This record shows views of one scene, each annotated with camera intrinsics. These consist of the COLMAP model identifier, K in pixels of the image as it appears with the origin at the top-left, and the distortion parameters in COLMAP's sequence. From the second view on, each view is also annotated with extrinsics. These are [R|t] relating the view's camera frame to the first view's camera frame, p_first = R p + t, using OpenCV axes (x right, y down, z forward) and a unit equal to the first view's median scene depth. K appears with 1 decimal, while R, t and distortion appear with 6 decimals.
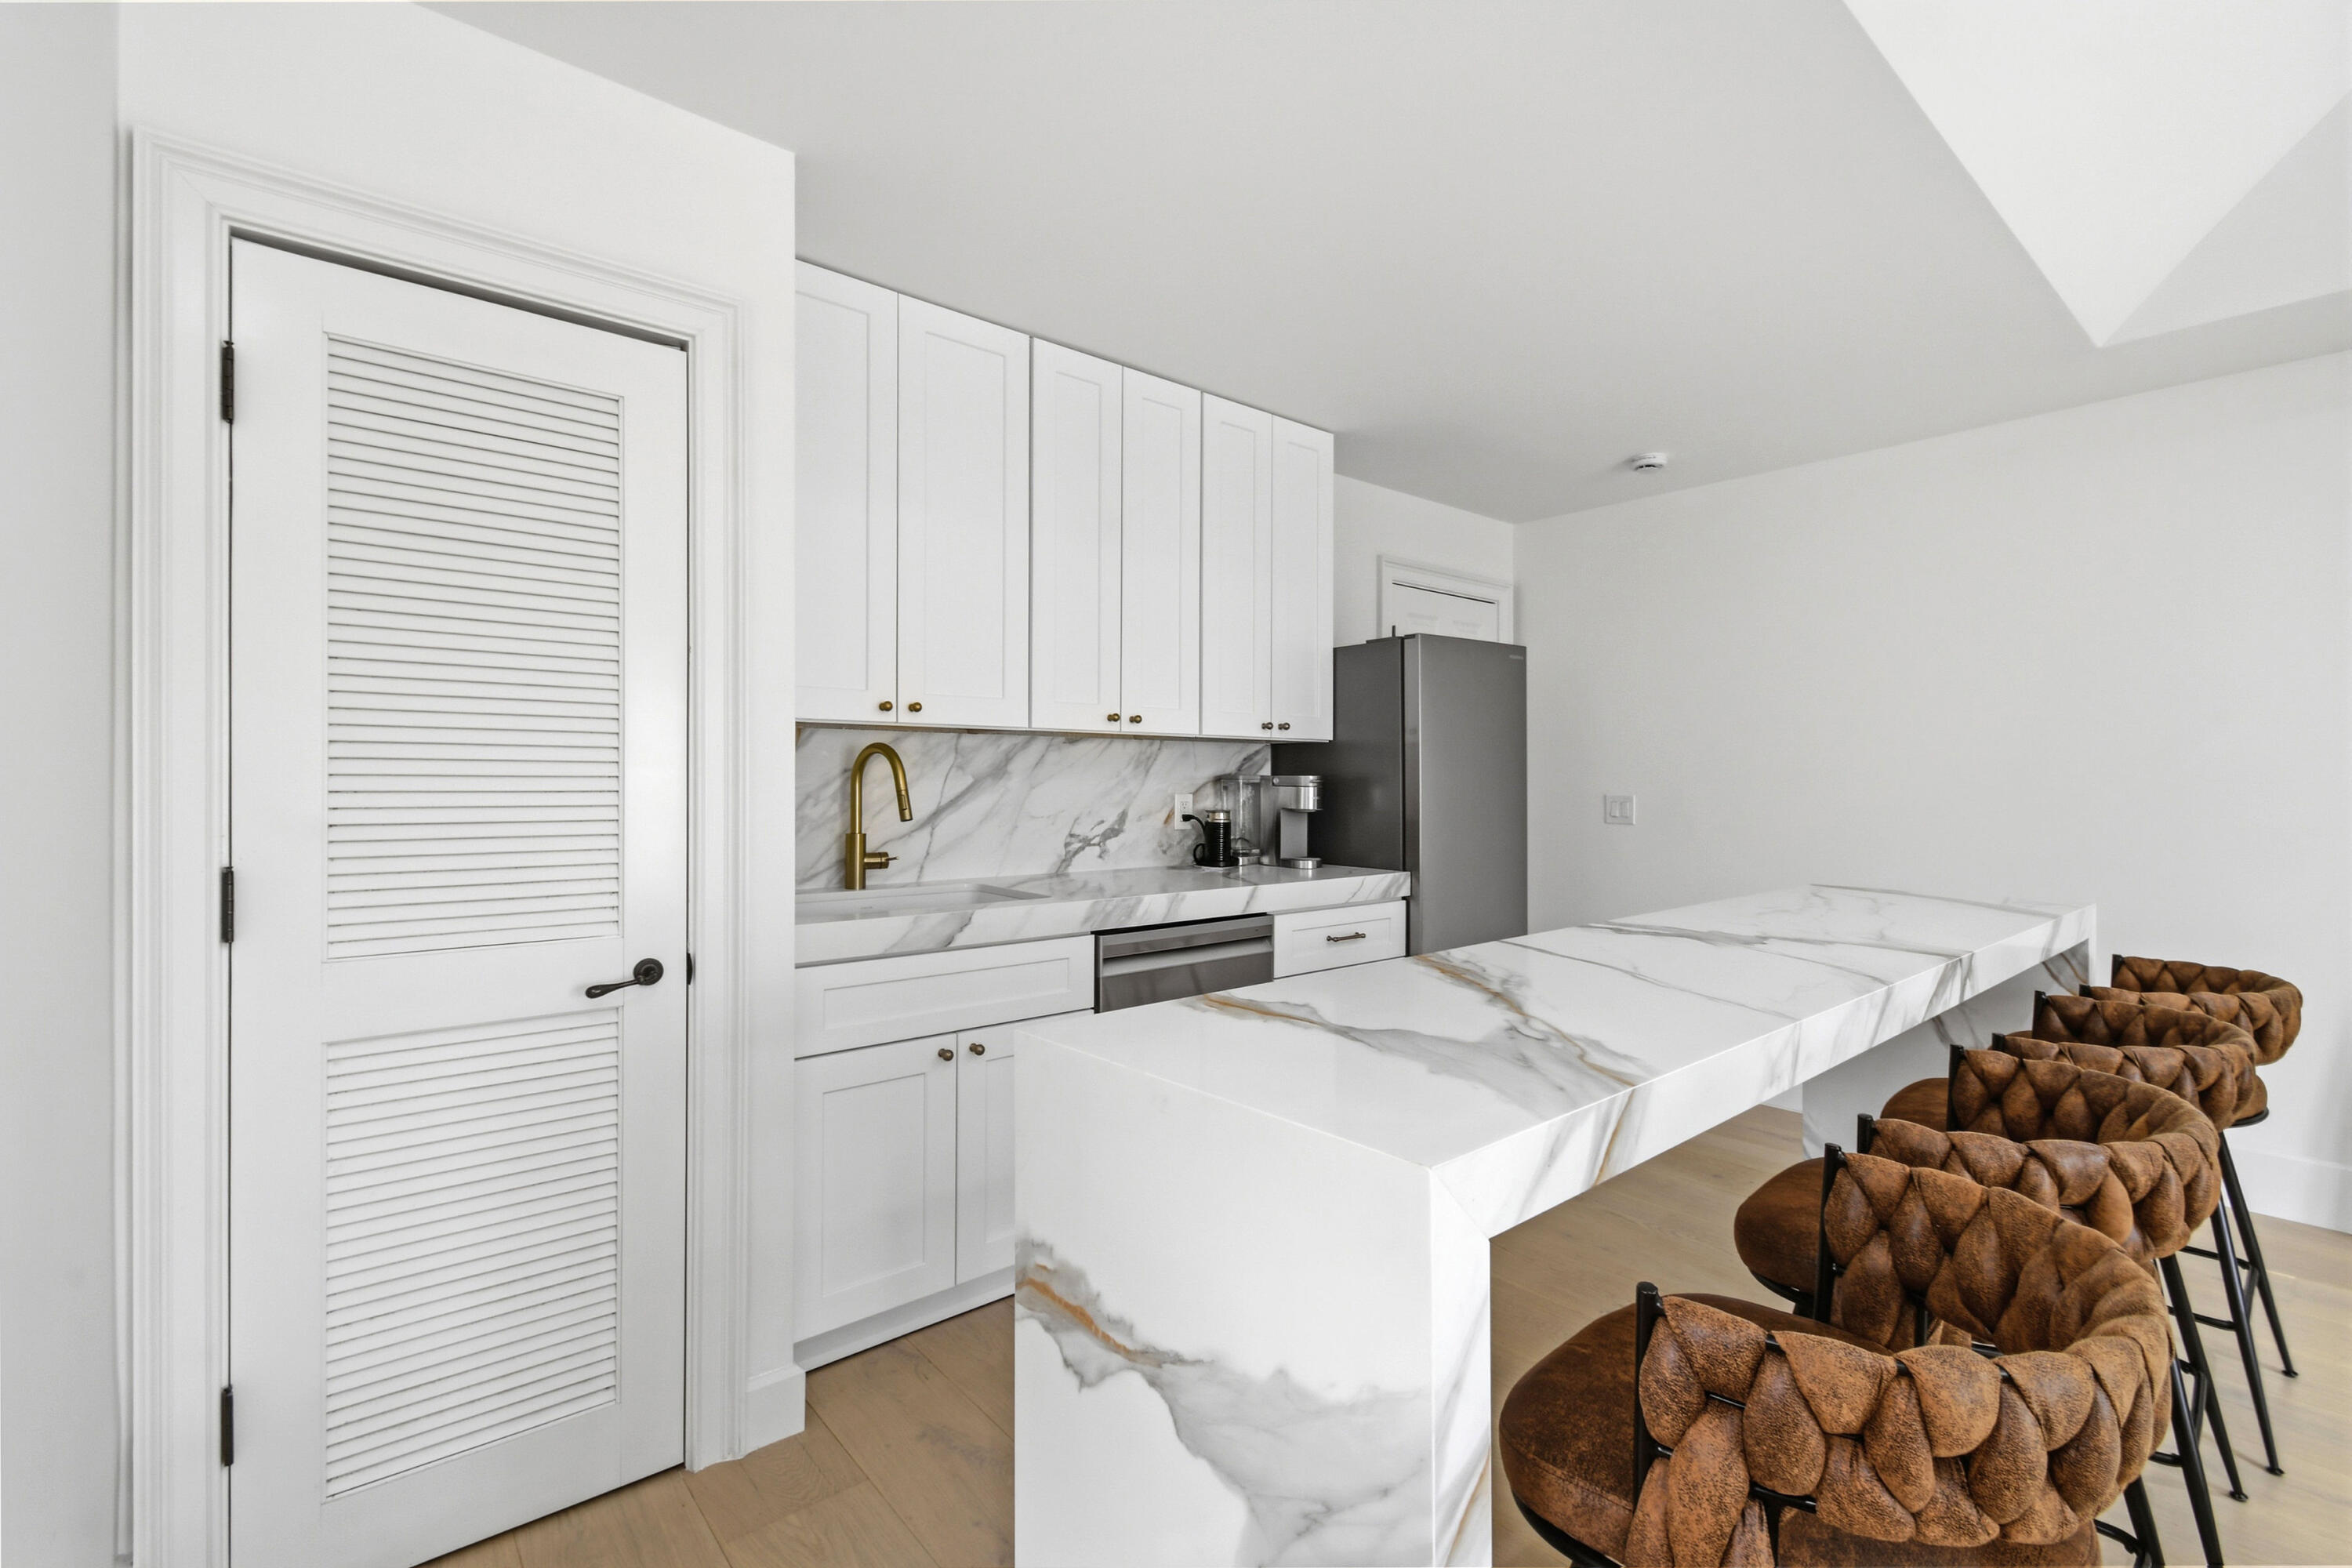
lens RADIAL K [[1054.7, 0, 1180.1], [0, 1054.7, 773.6], [0, 0, 1]] dist [0.050865, 0.000144]
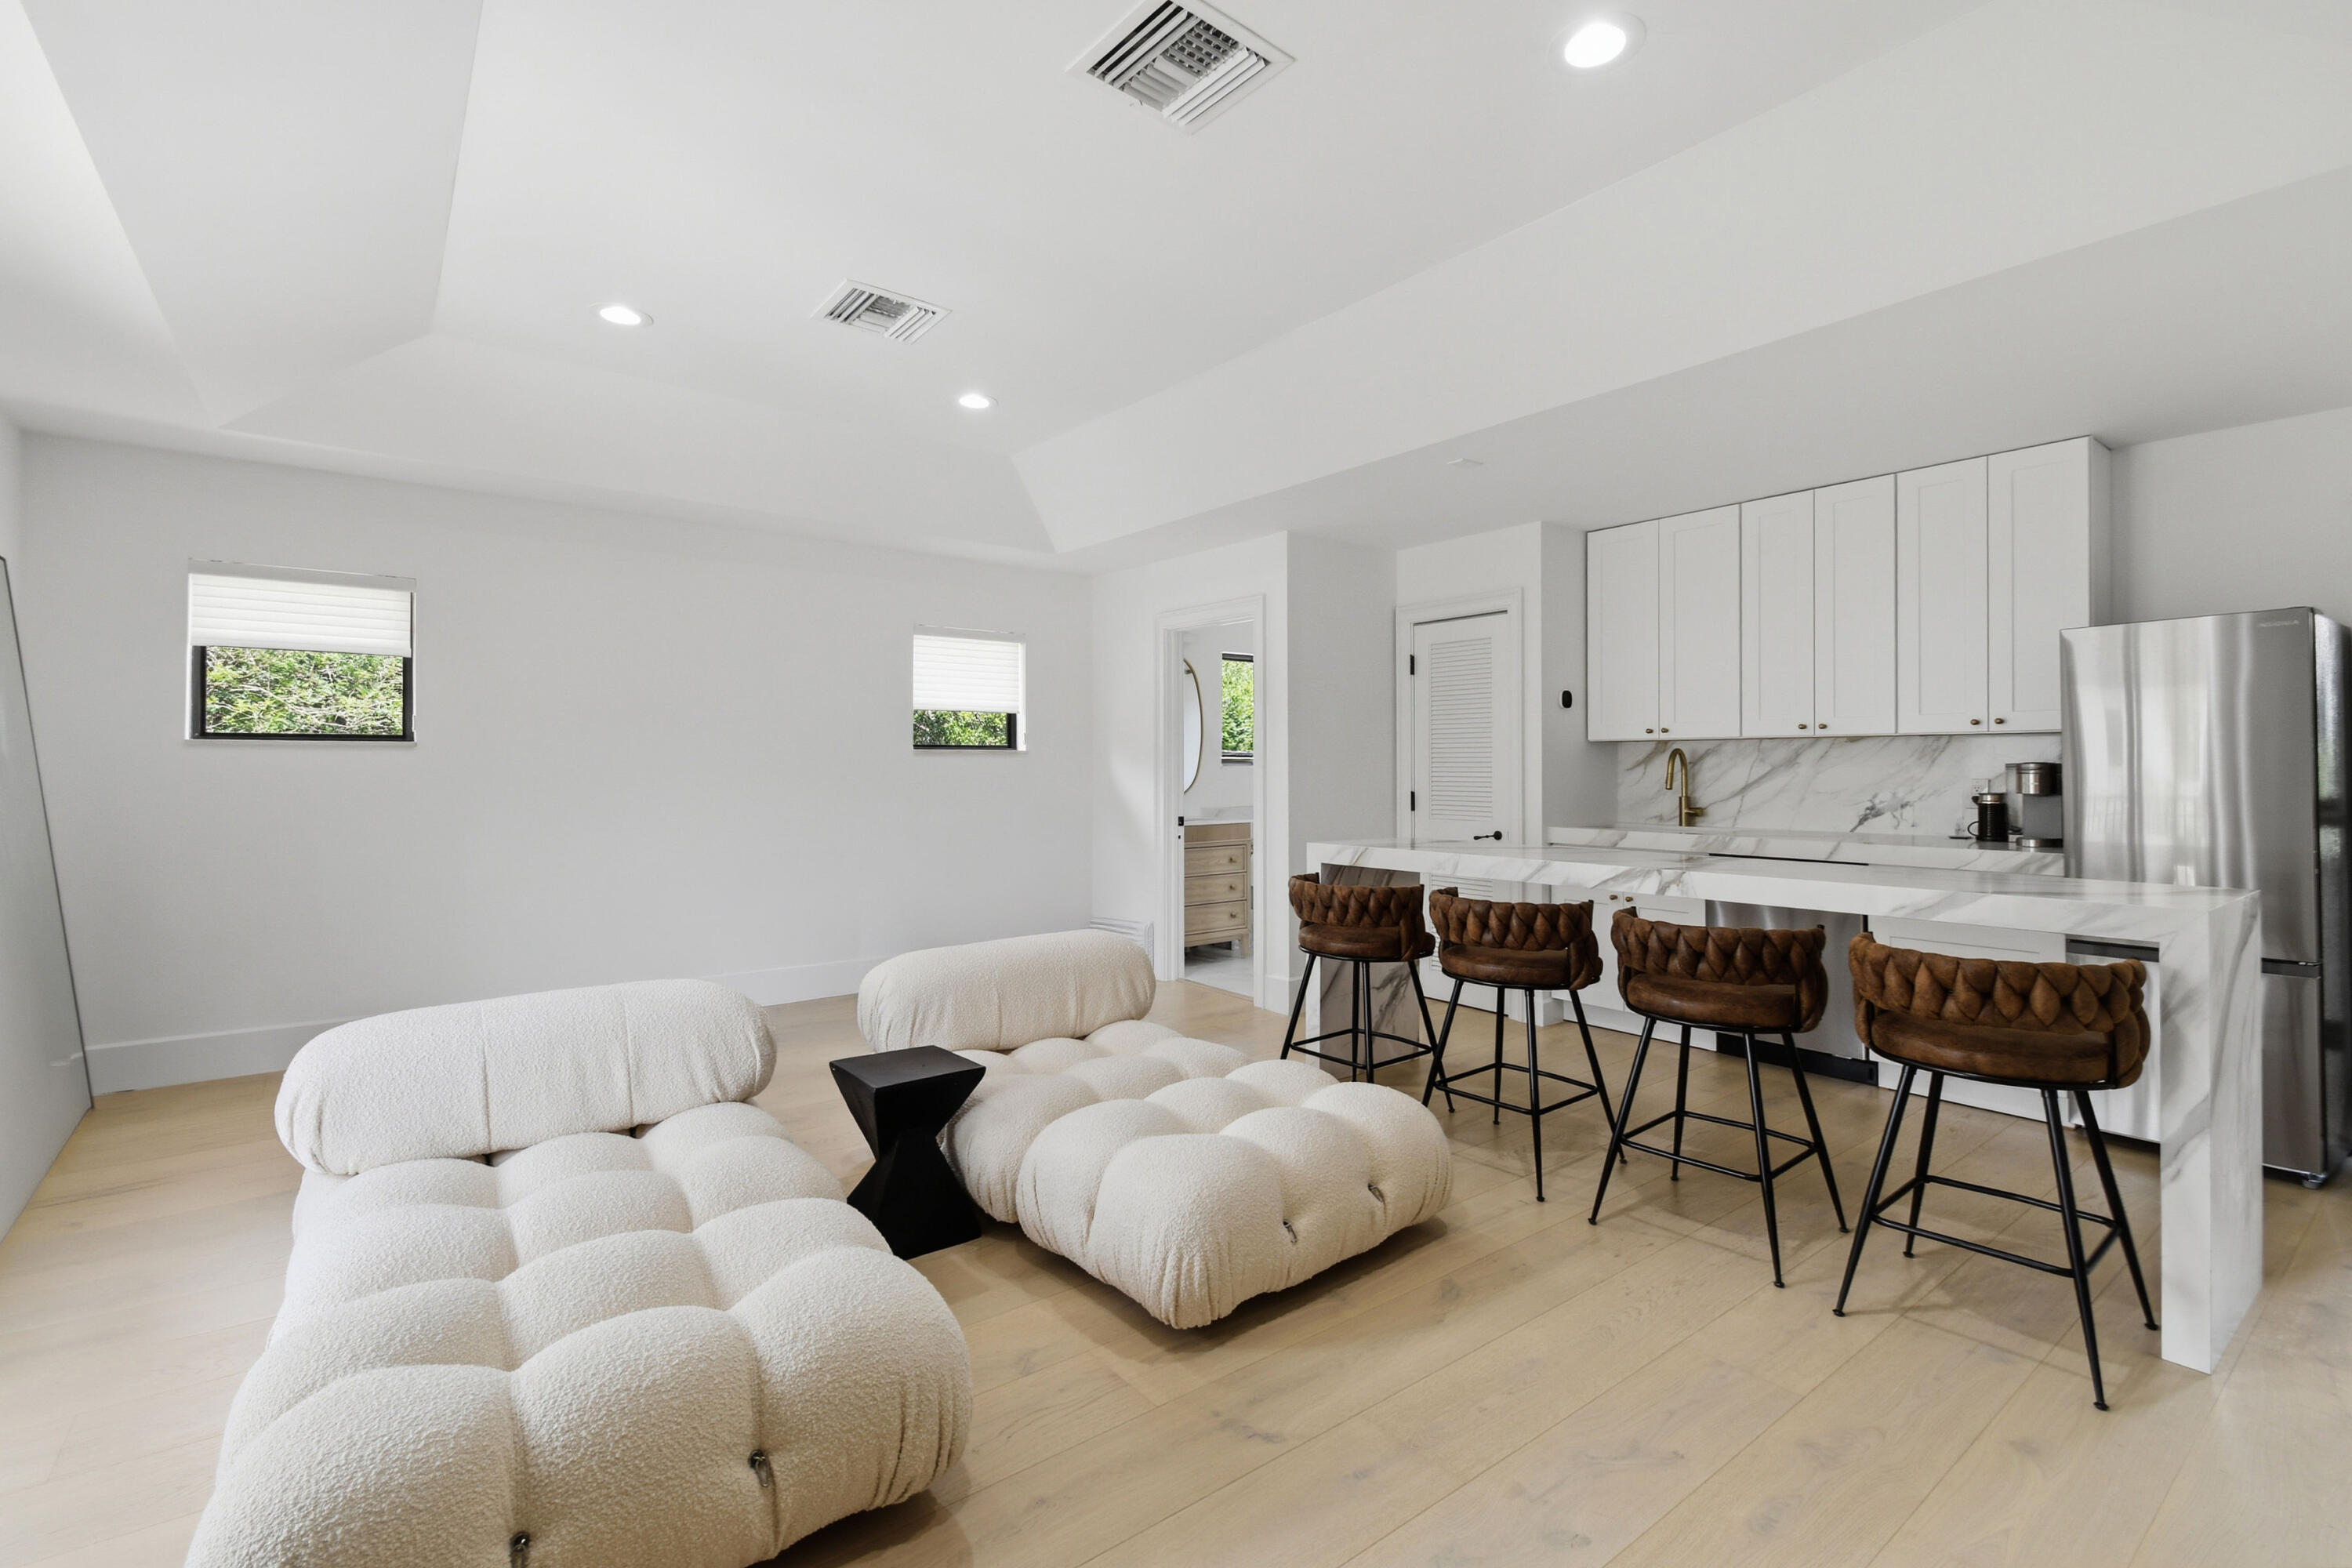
lens RADIAL K [[1054.7, 0, 1180.1], [0, 1054.7, 773.6], [0, 0, 1]] dist [0.050865, 0.000144]
pose [[-0.012664, 0.002205, -0.999917, 1.450845], [0.005303, 0.999984, 0.002138, 0.006245], [0.999906, -0.005276, -0.012675, 0.119374]]
